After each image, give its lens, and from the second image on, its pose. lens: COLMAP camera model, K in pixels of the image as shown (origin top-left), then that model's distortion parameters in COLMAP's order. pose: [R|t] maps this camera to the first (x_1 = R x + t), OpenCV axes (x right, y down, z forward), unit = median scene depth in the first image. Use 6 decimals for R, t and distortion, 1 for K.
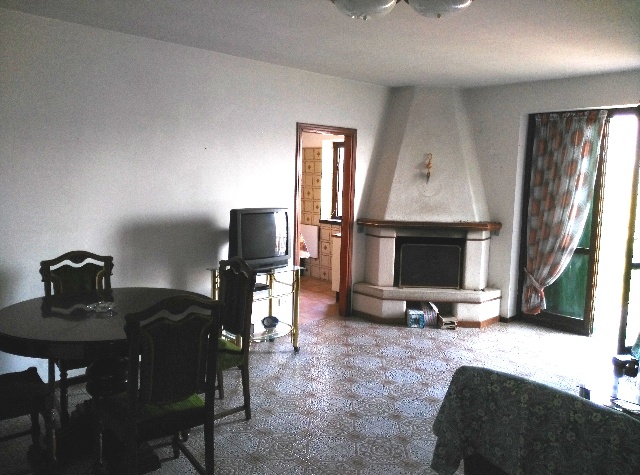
lens RADIAL K [[524.0, 0, 320.0], [0, 524.0, 237.5], [0, 0, 1]] dist [0.001226, -0.001653]
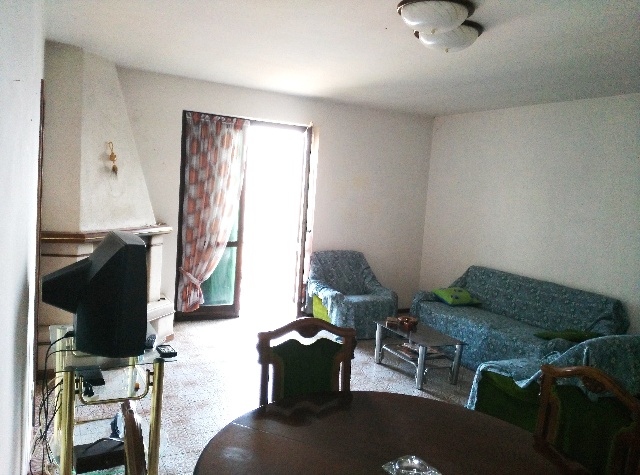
lens RADIAL K [[524.0, 0, 320.0], [0, 524.0, 237.5], [0, 0, 1]] dist [0.001226, -0.001653]
pose [[0.229163, -0.100498, 0.968186, -0.515757], [0.038893, 0.994807, 0.094055, -0.082632], [-0.972611, 0.016102, 0.231882, 0.534995]]
